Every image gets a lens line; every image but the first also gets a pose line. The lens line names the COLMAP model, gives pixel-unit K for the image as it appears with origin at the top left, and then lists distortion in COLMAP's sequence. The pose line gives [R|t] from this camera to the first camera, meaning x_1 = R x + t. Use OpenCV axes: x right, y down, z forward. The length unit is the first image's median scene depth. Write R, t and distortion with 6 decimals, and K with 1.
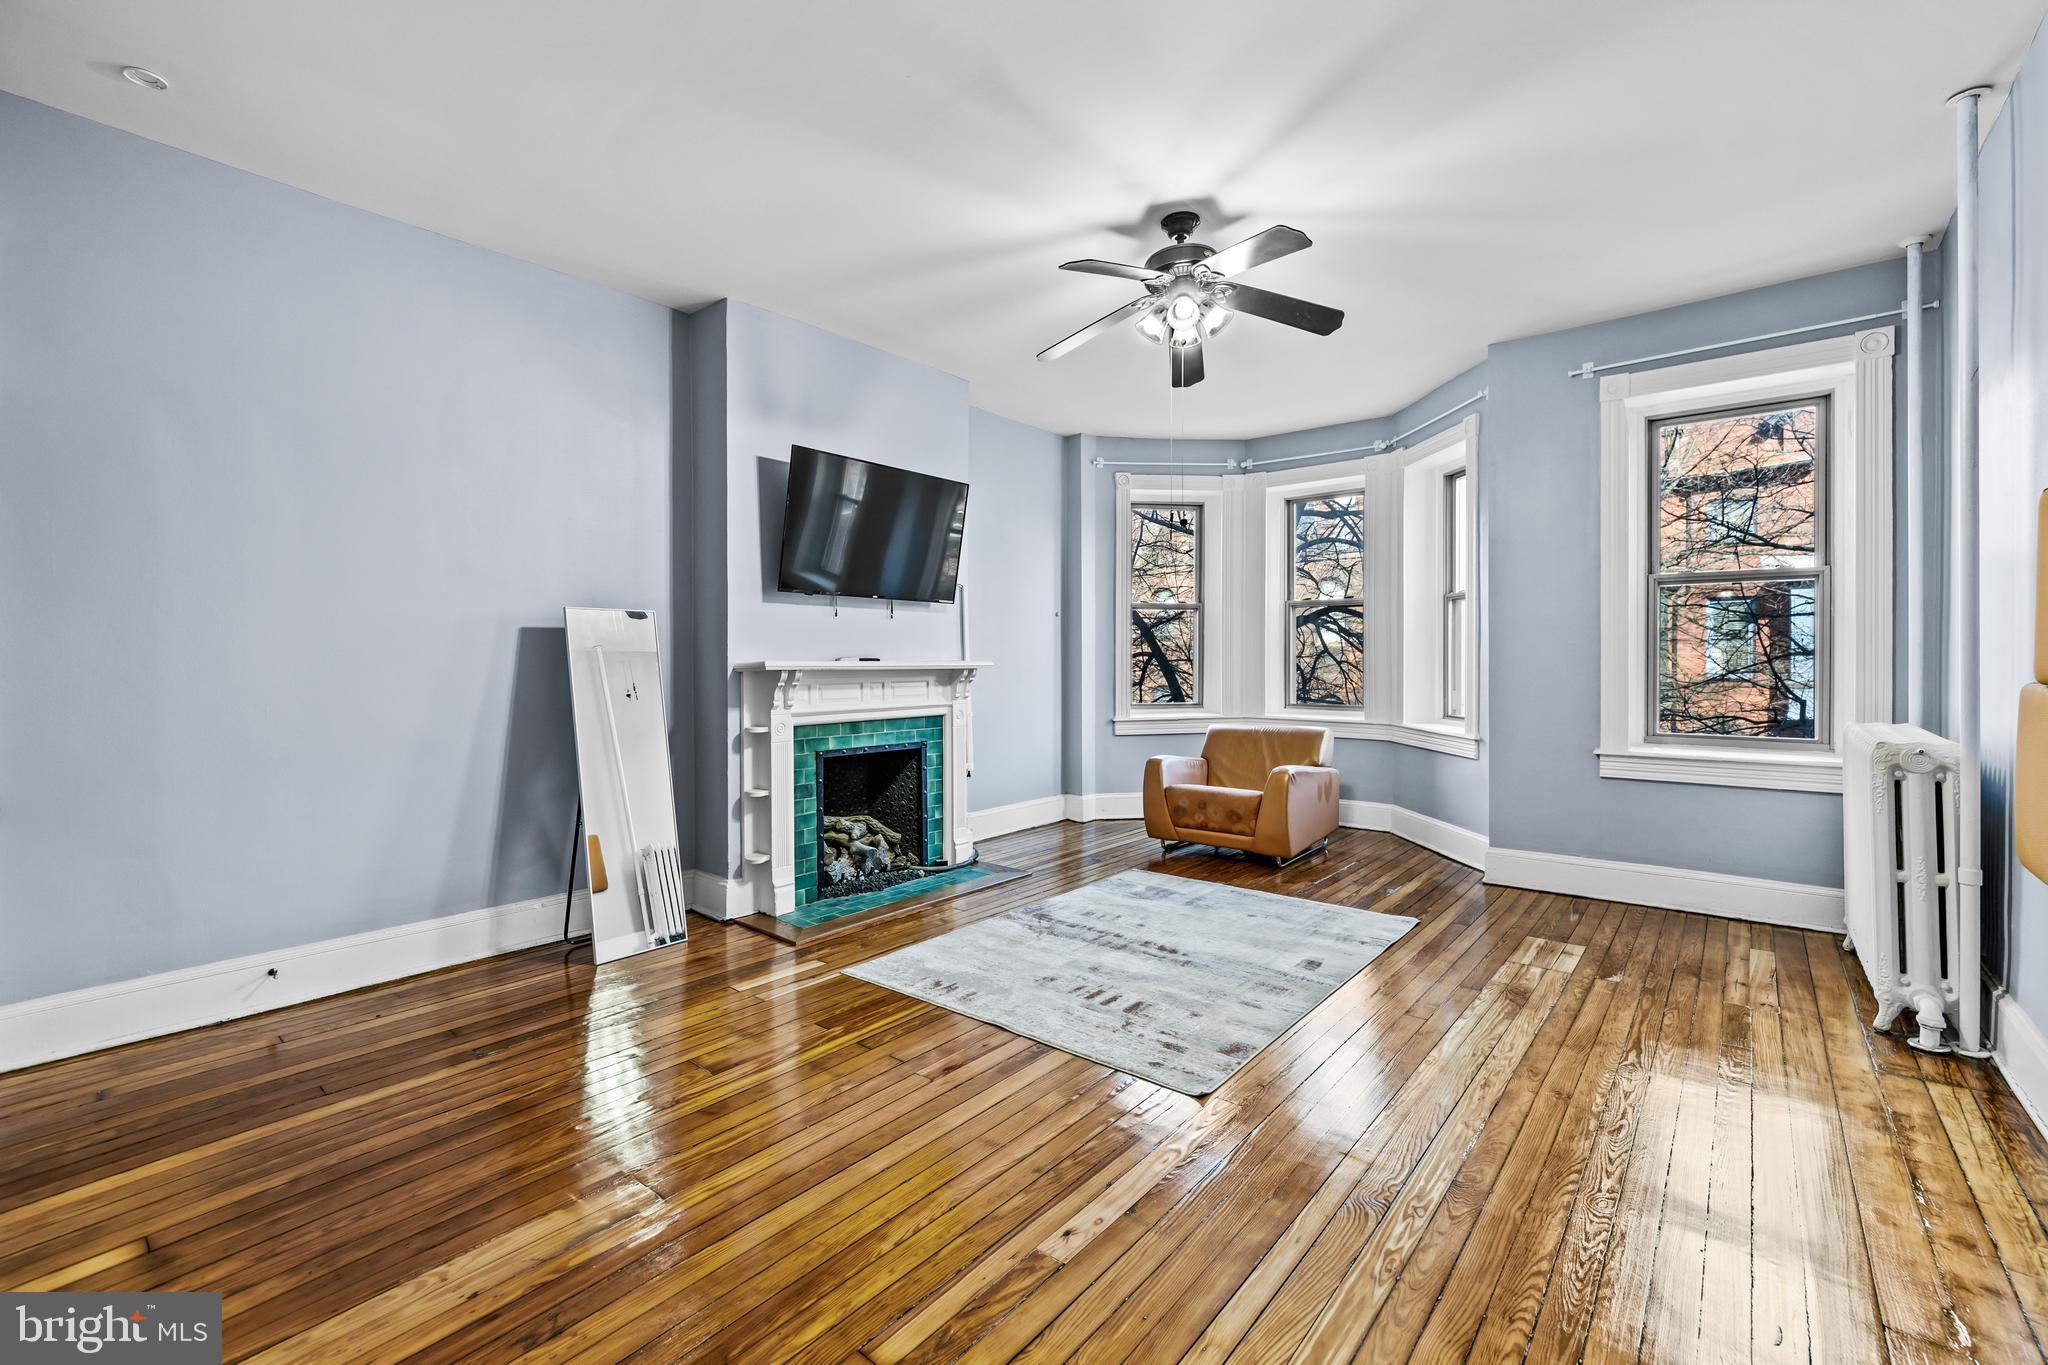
lens RADIAL K [[867.2, 0, 1019.1], [0, 867.2, 666.8], [0, 0, 1]] dist [0.000726, 0.001081]
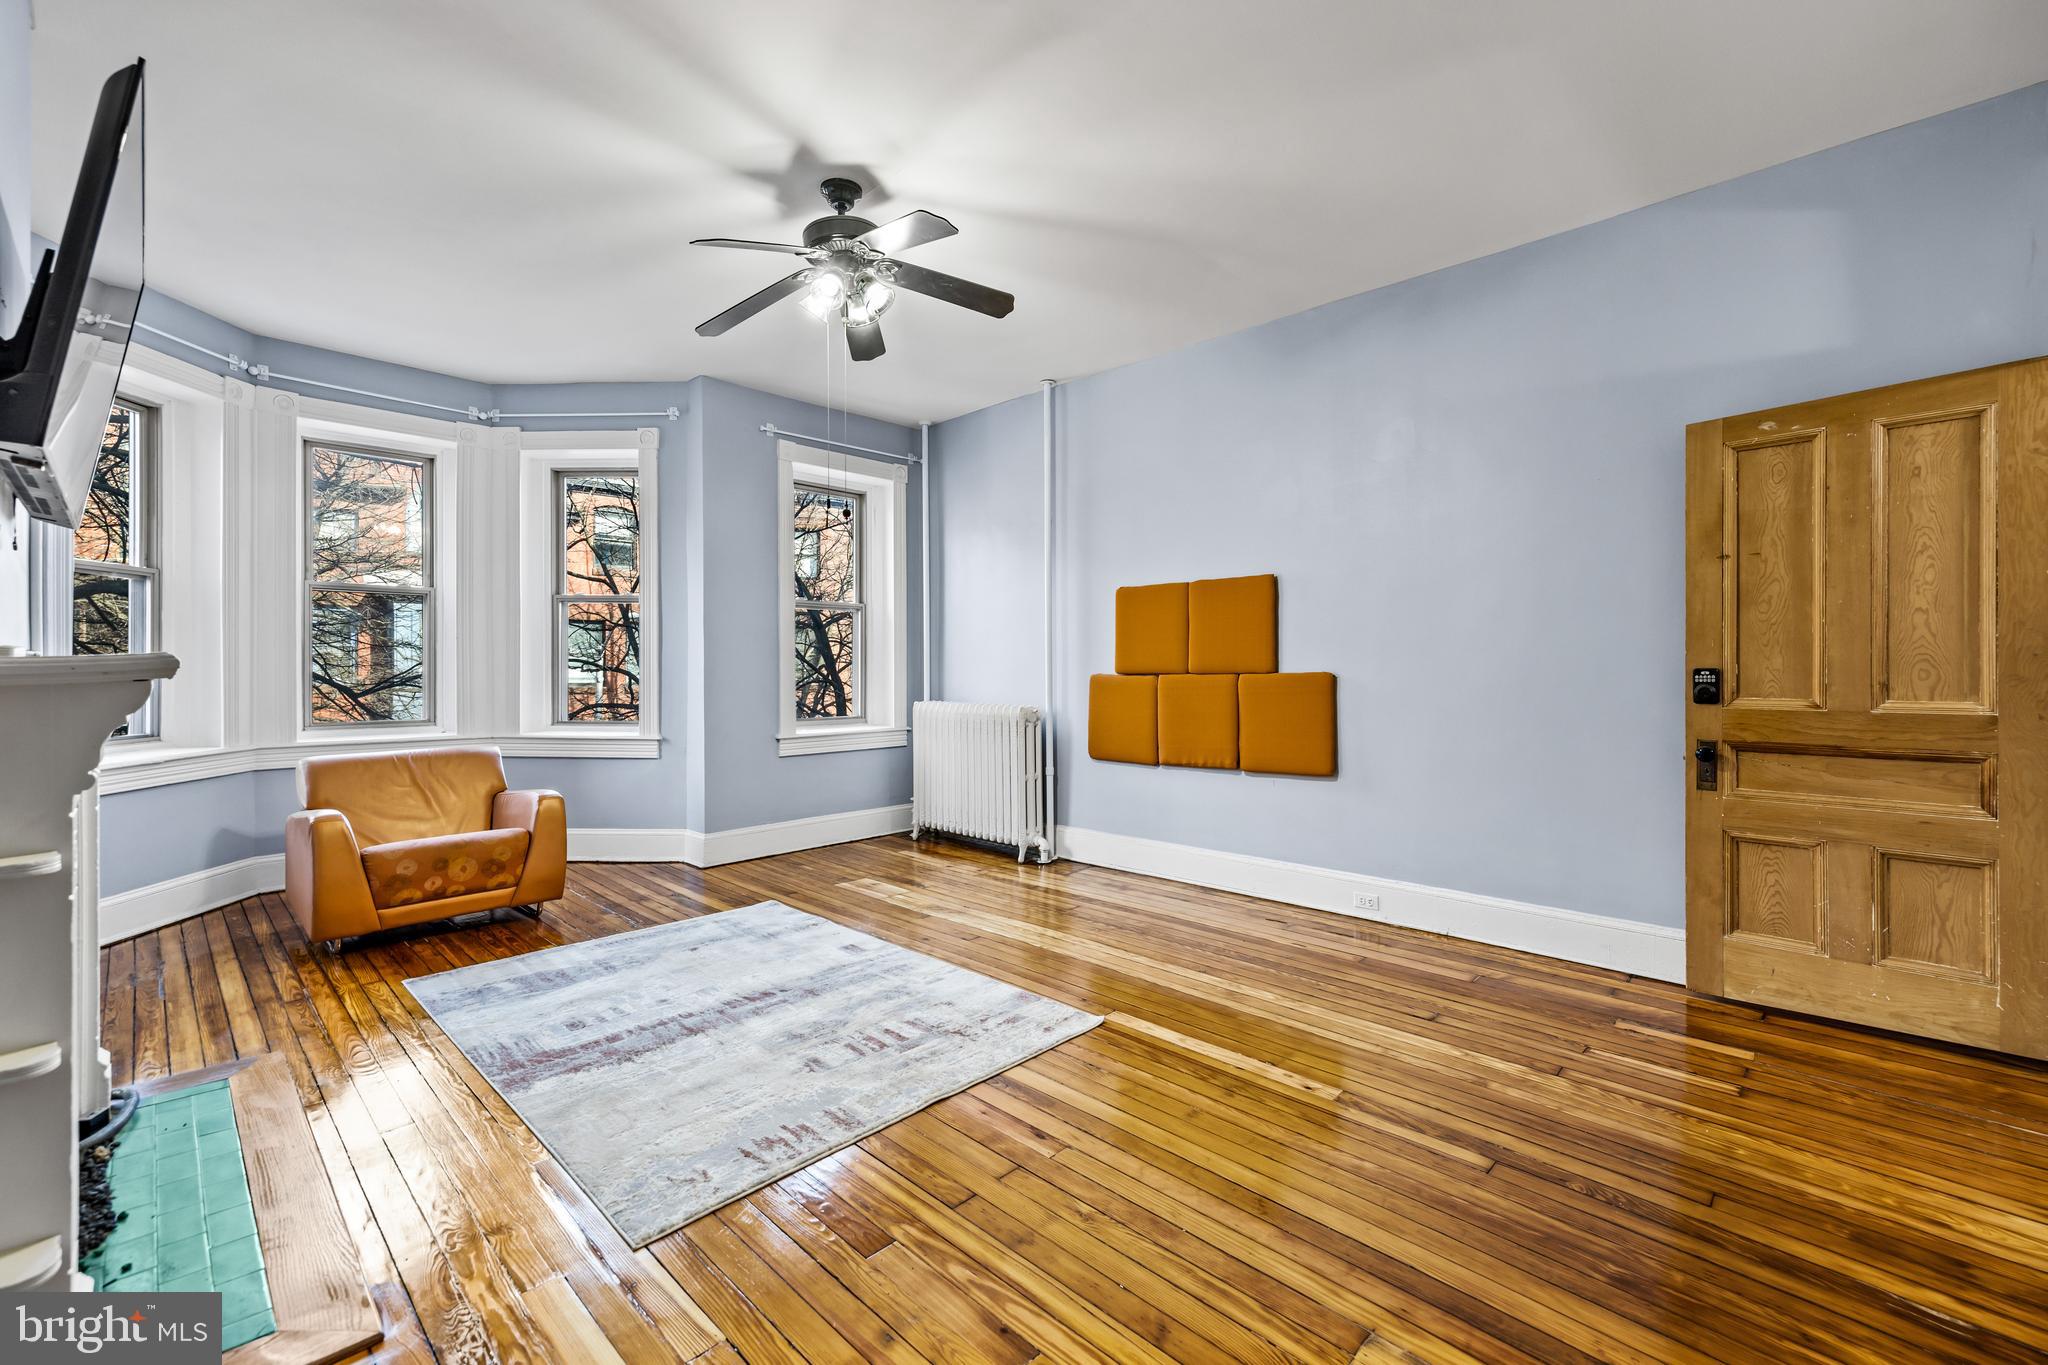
lens RADIAL K [[867.2, 0, 1002.7], [0, 867.2, 671.3], [0, 0, 1]] dist [0.000726, 0.001081]
pose [[0.083978, -0.003619, 0.996461, -0.569323], [0.007454, 0.999968, 0.003003, 0.001790], [-0.996440, 0.007176, 0.084002, 0.586168]]
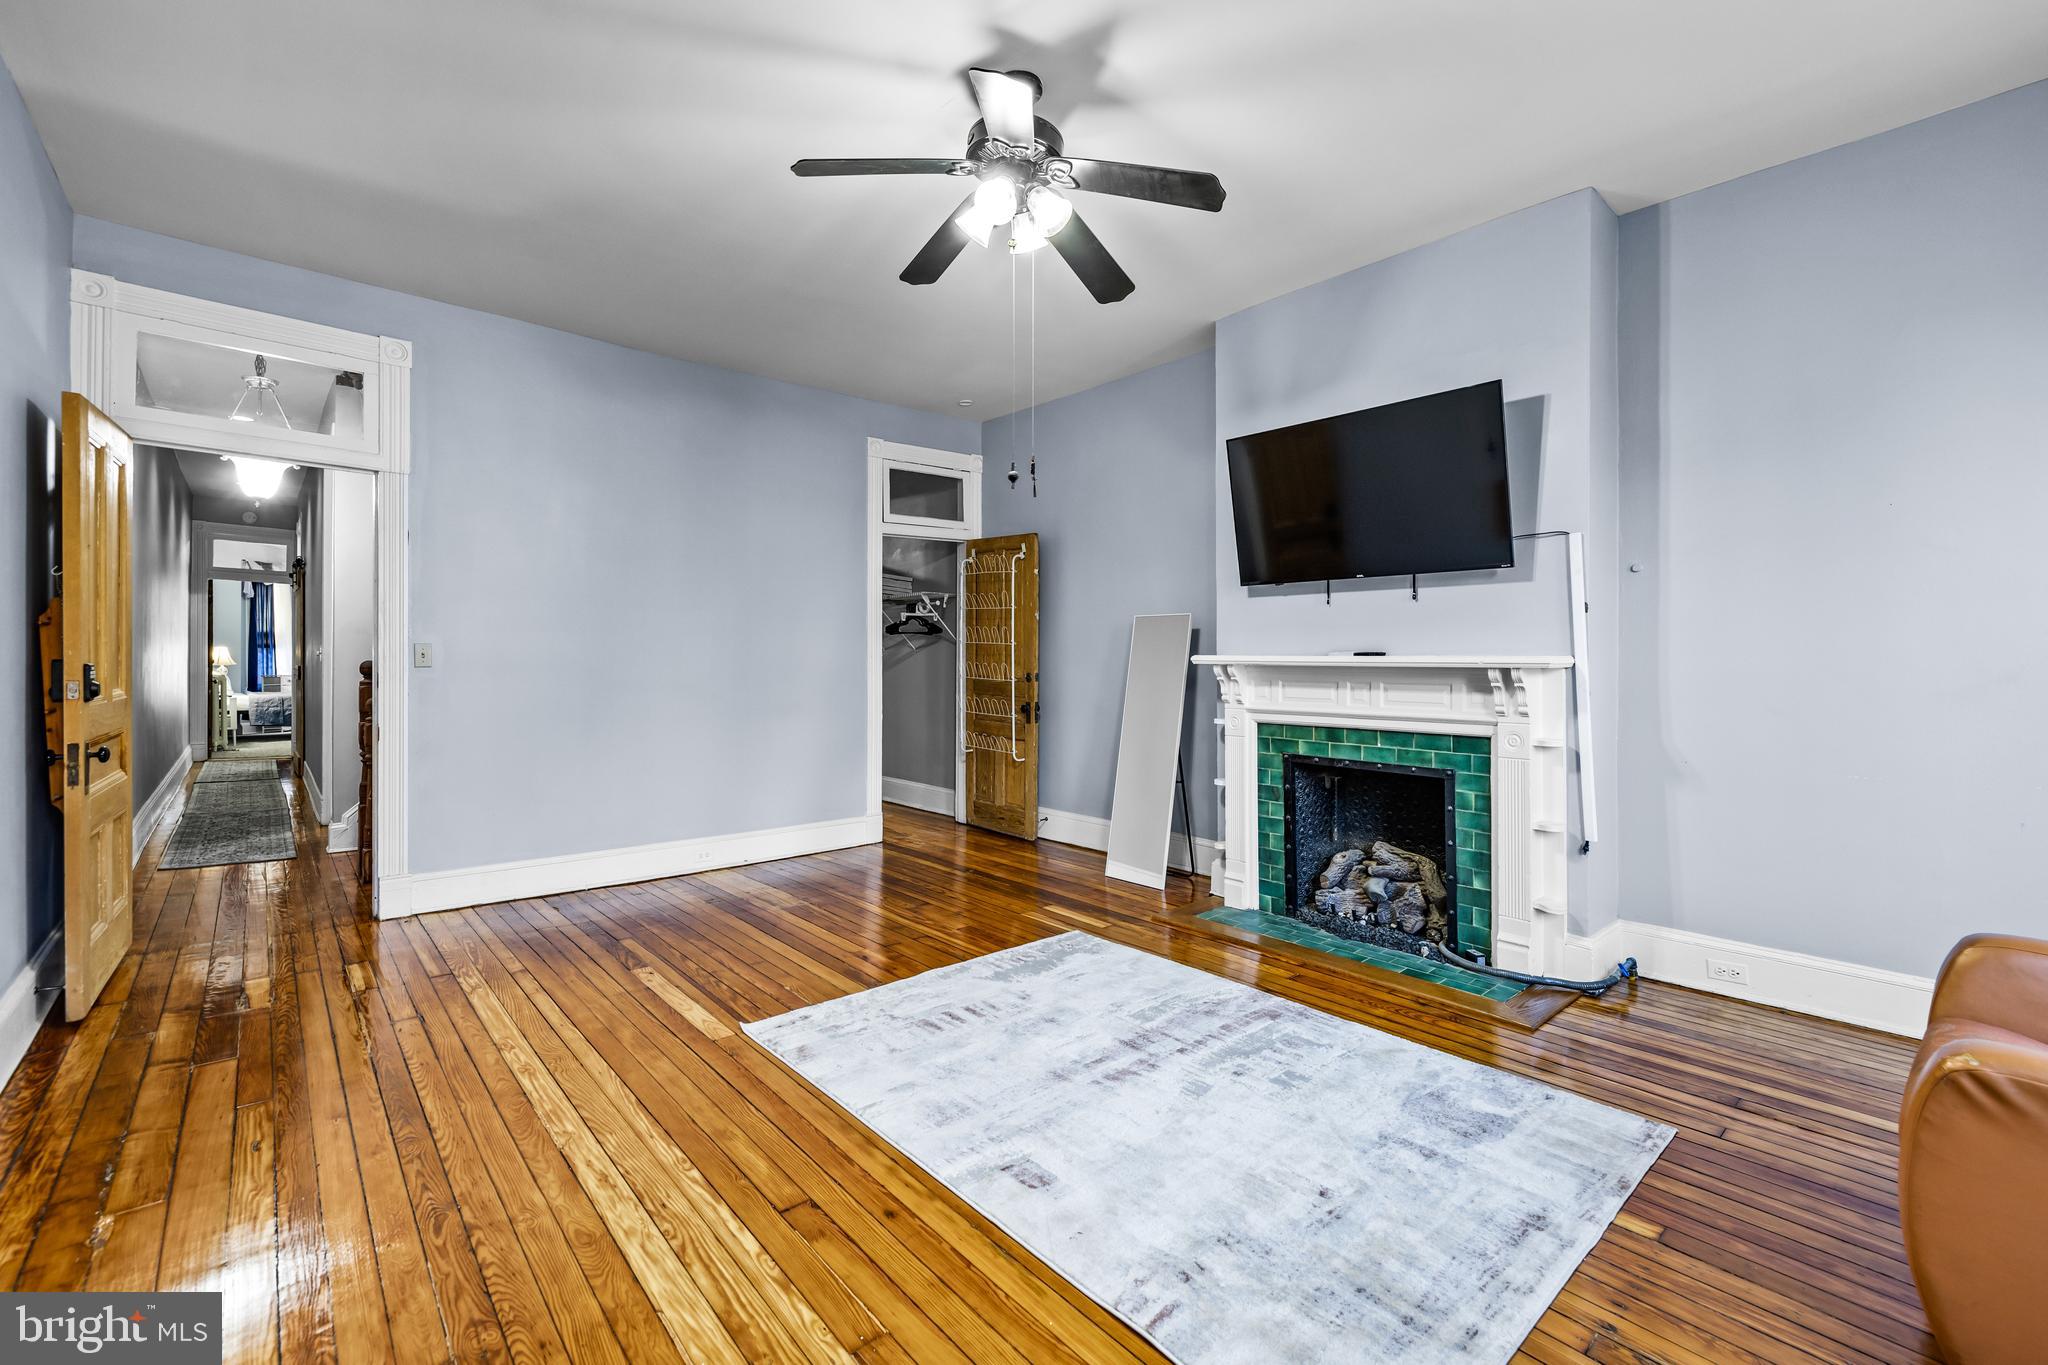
lens RADIAL K [[867.2, 0, 997.4], [0, 867.2, 654.9], [0, 0, 1]] dist [0.000726, 0.001081]
pose [[-0.164993, 0.001636, -0.986293, 0.741396], [-0.007825, 0.999965, 0.002968, -0.007870], [0.986264, 0.008208, -0.164974, 0.867224]]
